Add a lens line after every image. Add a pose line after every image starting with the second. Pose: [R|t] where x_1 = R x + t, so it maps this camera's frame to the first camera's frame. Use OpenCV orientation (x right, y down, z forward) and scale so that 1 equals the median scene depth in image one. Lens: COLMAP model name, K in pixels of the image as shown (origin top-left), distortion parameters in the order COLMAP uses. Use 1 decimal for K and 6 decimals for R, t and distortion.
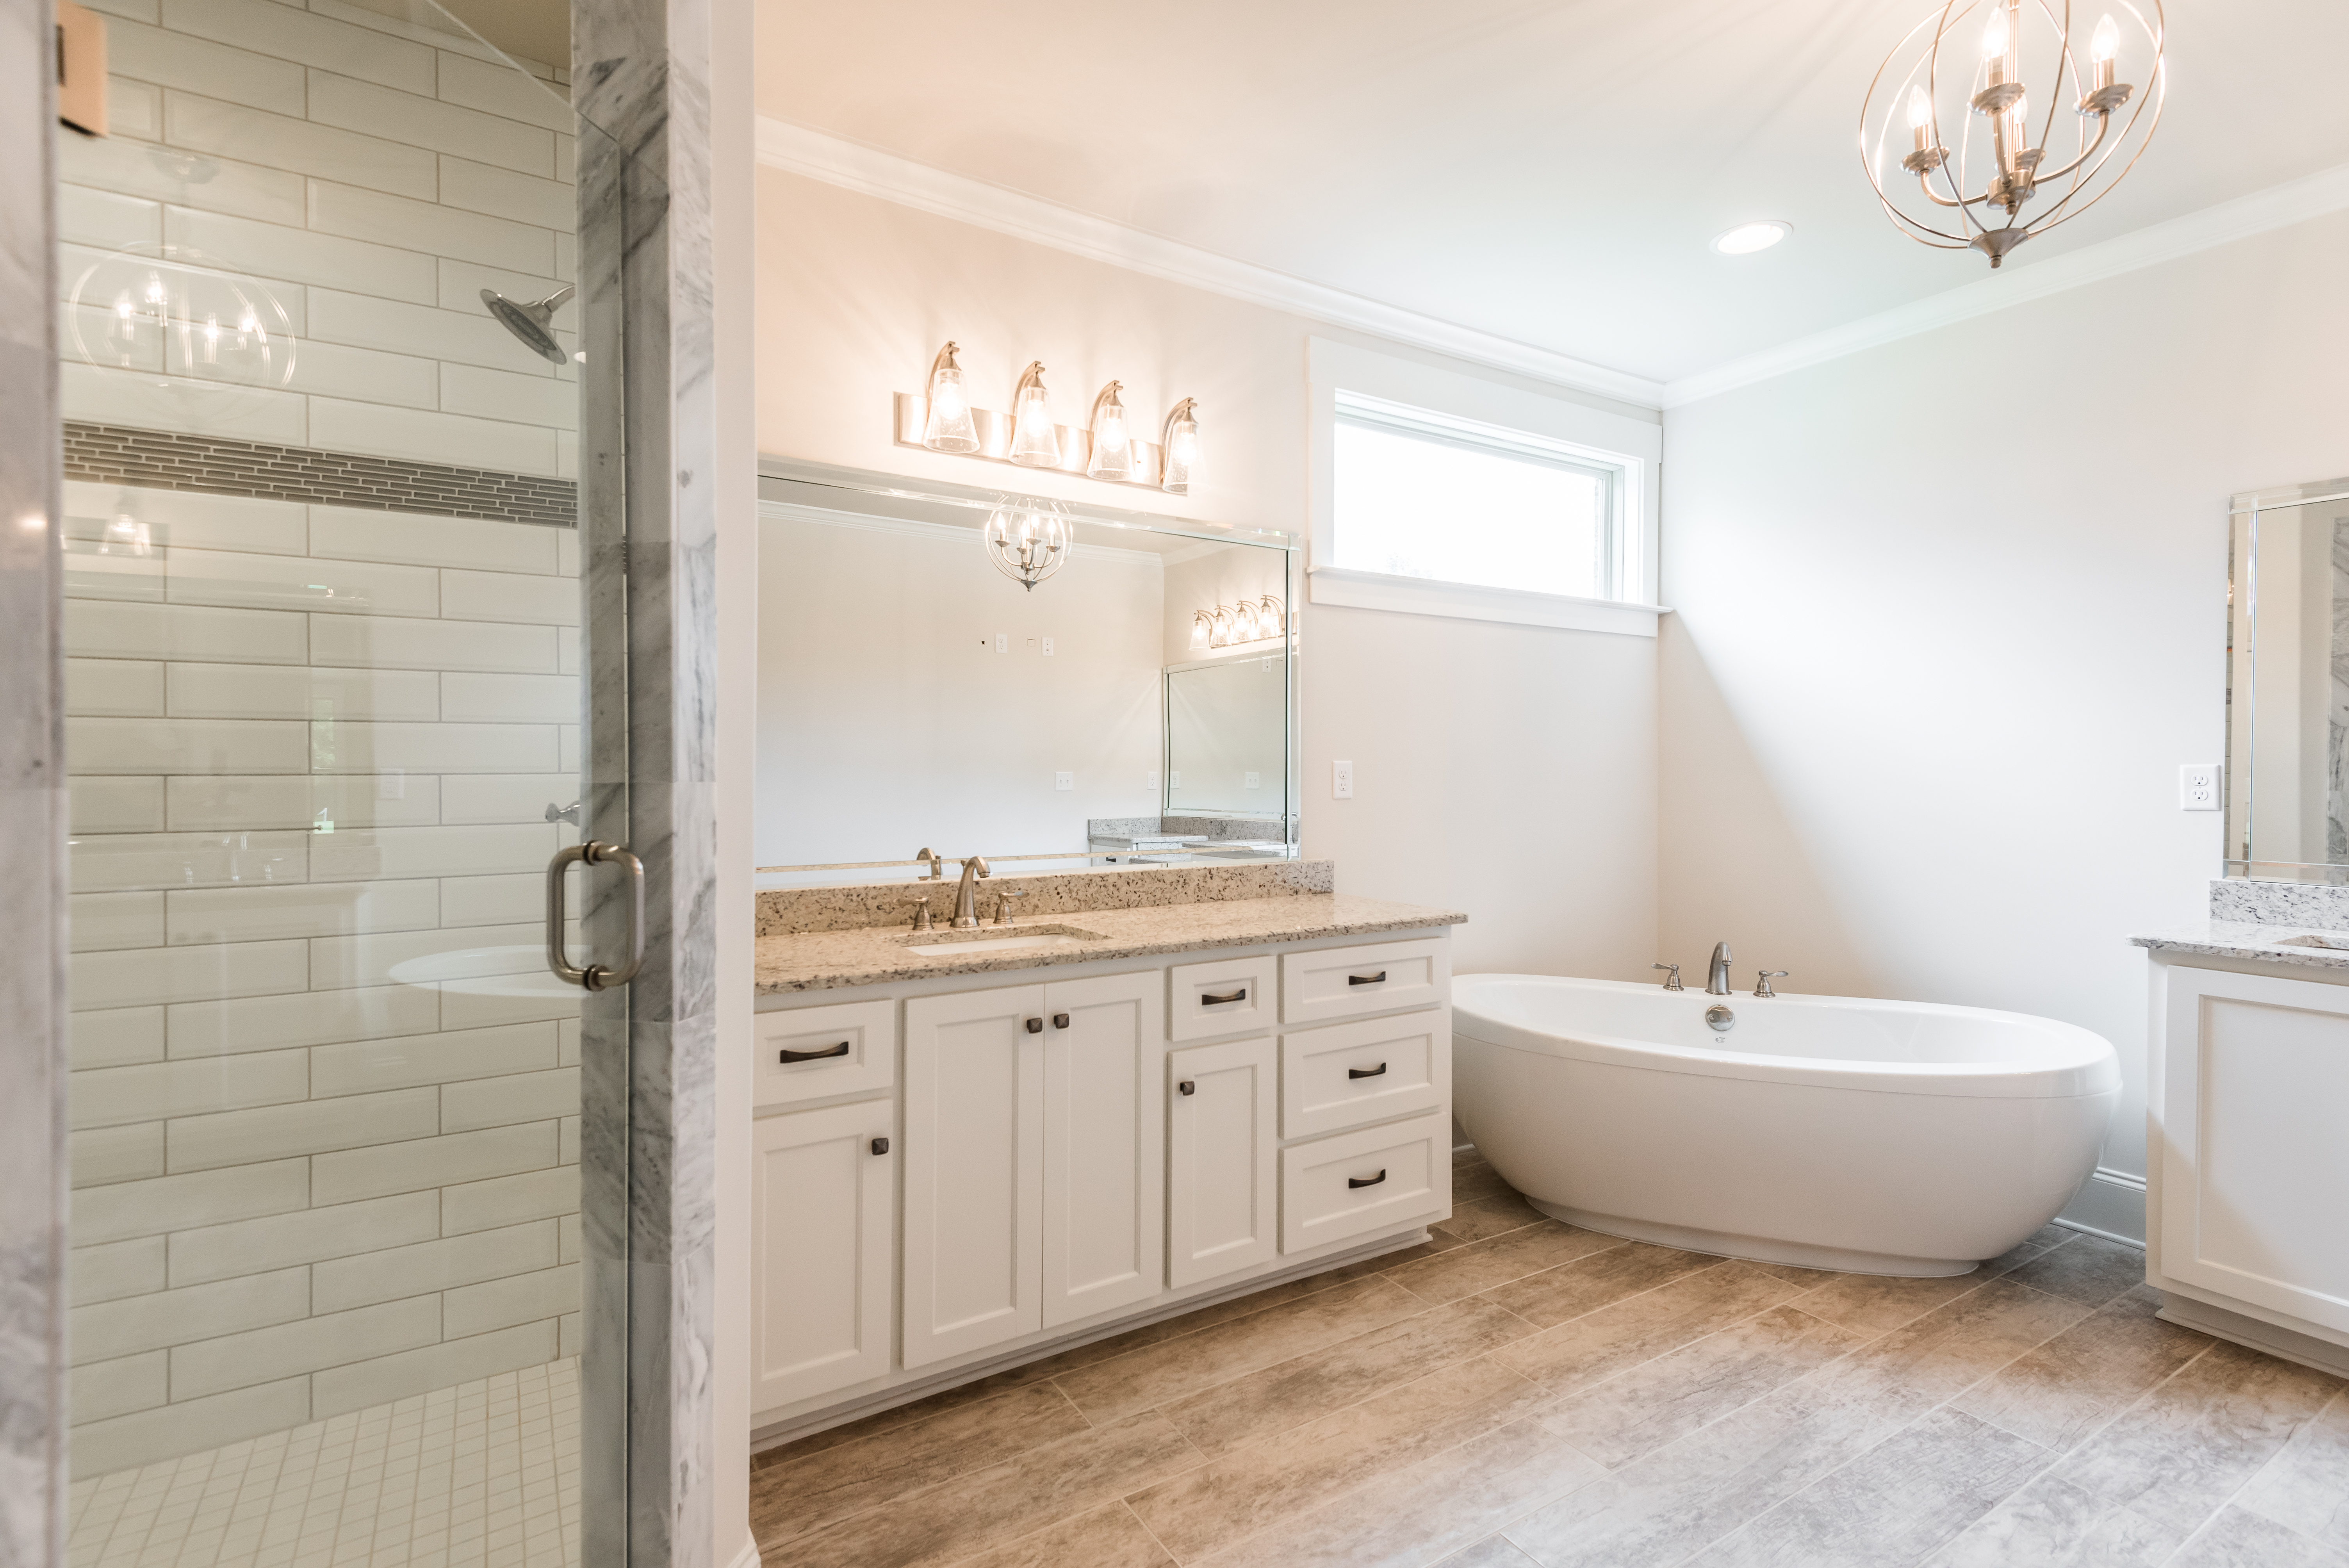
lens RADIAL K [[1067.4, 0, 1179.5], [0, 1067.4, 774.4], [0, 0, 1]] dist [0.012968, -0.005777]
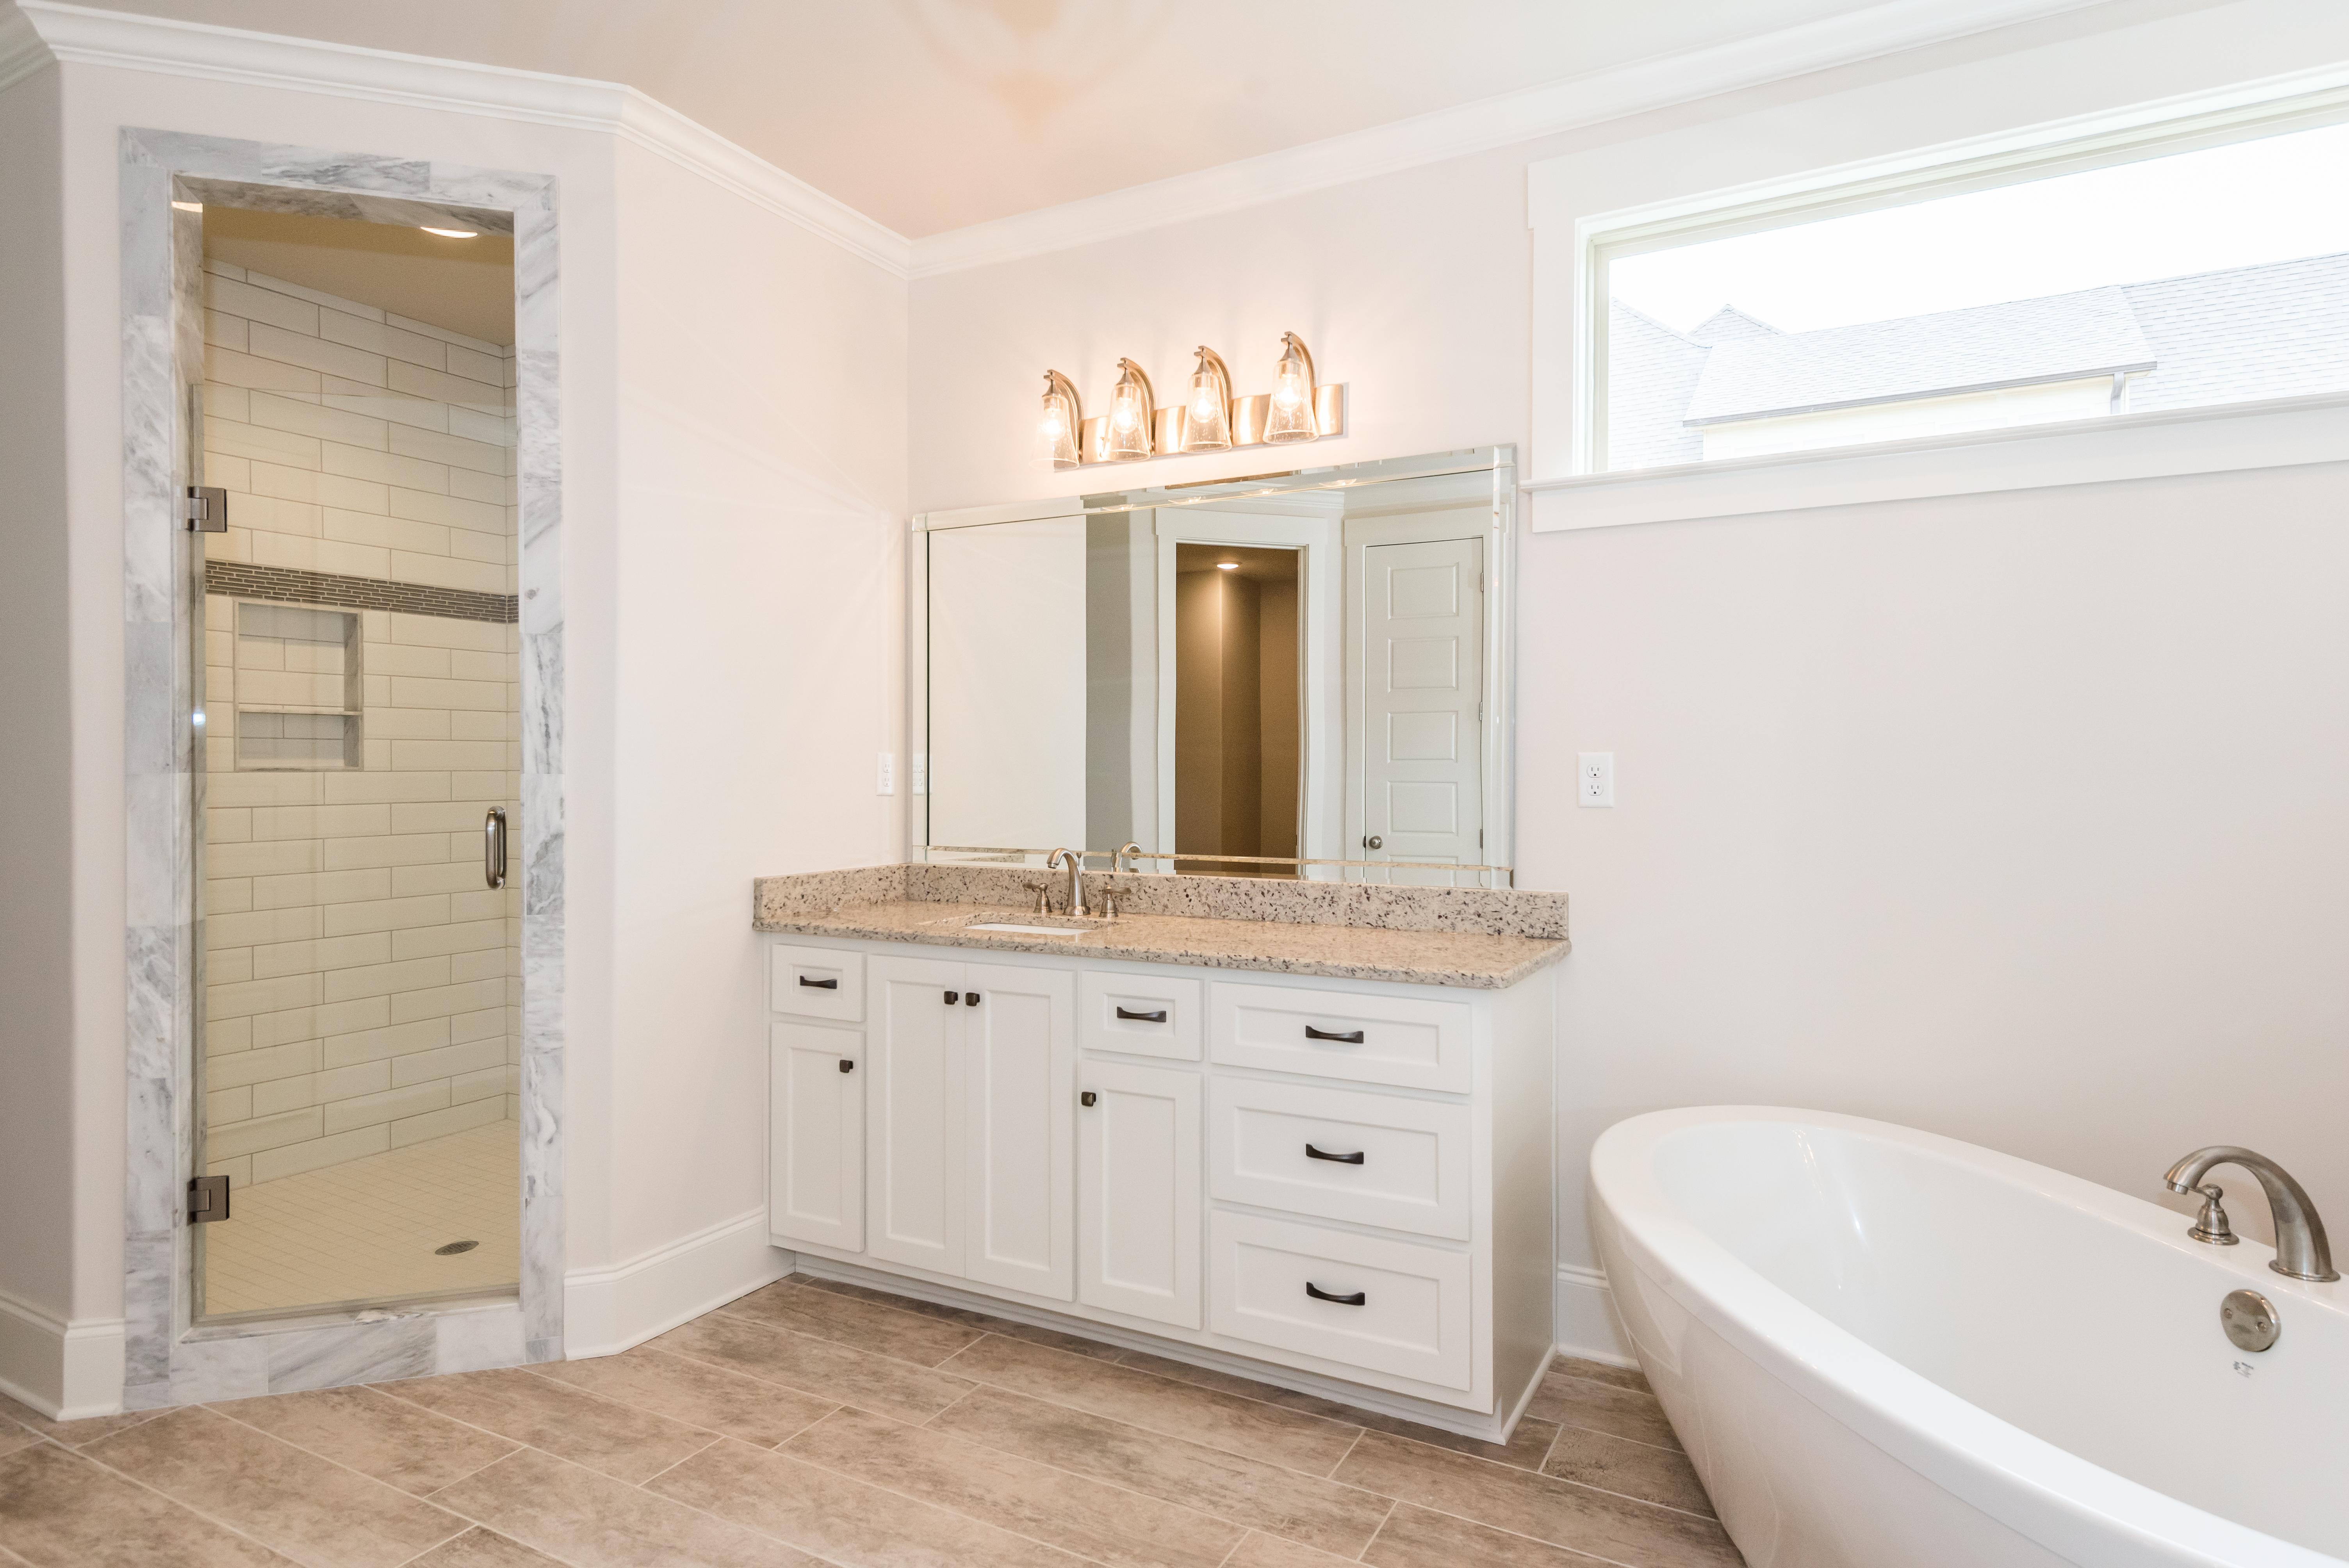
lens RADIAL K [[1289.0, 0, 1179.8], [0, 1289.0, 785.4], [0, 0, 1]] dist [0.026491, -0.000728]
pose [[0.507402, 0.006787, -0.861682, 1.061198], [-0.002627, 0.999977, 0.006329, 0.005468], [0.861705, -0.000948, 0.507408, 0.490758]]
